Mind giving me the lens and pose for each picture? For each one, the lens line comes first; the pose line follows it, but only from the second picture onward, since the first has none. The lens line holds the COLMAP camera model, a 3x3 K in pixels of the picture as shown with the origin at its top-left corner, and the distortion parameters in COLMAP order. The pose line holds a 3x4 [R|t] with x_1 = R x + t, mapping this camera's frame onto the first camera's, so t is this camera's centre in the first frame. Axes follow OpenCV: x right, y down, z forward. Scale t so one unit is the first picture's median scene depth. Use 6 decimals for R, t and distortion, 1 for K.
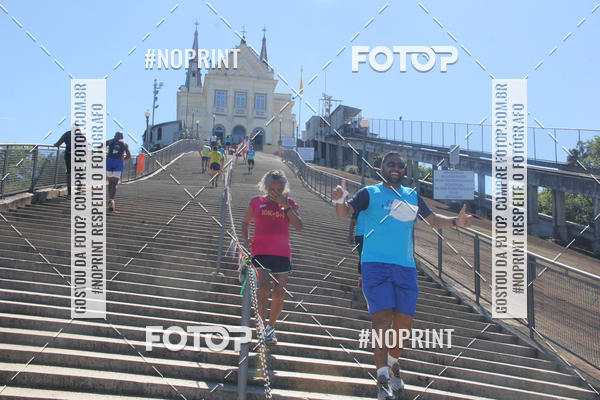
lens RADIAL K [[778.9, 0, 297.7], [0, 778.9, 198.4], [0, 0, 1]] dist [0.011469, 0.520919]
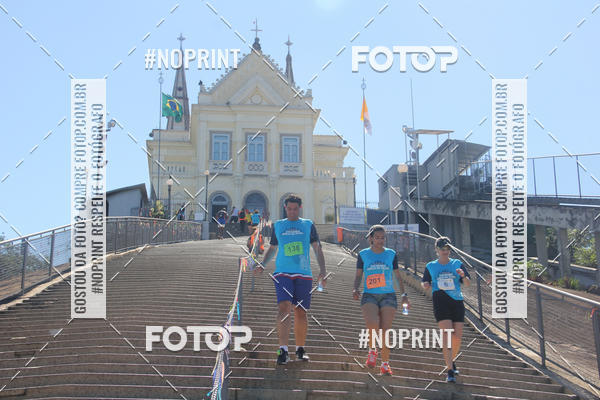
lens RADIAL K [[716.5, 0, 285.2], [0, 716.5, 197.8], [0, 0, 1]] dist [0.007297, 0.017523]
pose [[0.998379, -0.049516, -0.028052, -0.041128], [0.046204, 0.993030, -0.108431, -0.033865], [0.033225, 0.106959, 0.993708, 0.509979]]
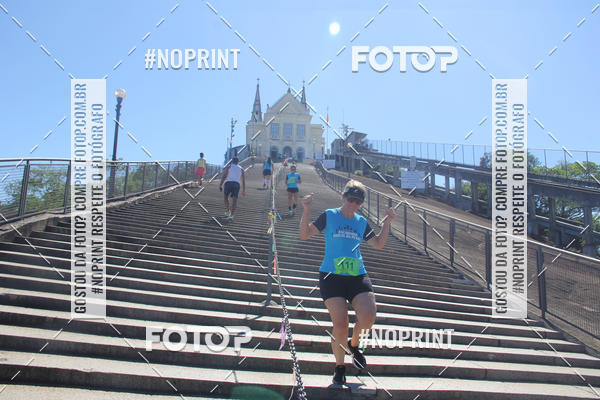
lens RADIAL K [[647.6, 0, 298.4], [0, 647.6, 199.1], [0, 0, 1]] dist [-0.122265, 0.002129]
pose [[0.997355, -0.020394, -0.069761, 0.032638], [0.019873, 0.999769, -0.008147, 0.019602], [0.069911, 0.006739, 0.997530, -0.255470]]
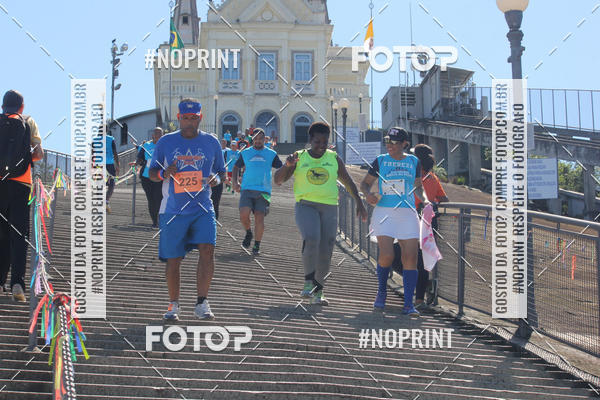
lens RADIAL K [[2800.3, 0, 299.8], [0, 2800.3, 200.2], [0, 0, 1]] dist [-0.486416, 4.777586]
pose [[0.991112, -0.053708, -0.121708, 0.193499], [0.046572, 0.997067, -0.060739, 0.093963], [0.124613, 0.054531, 0.990706, -0.991517]]
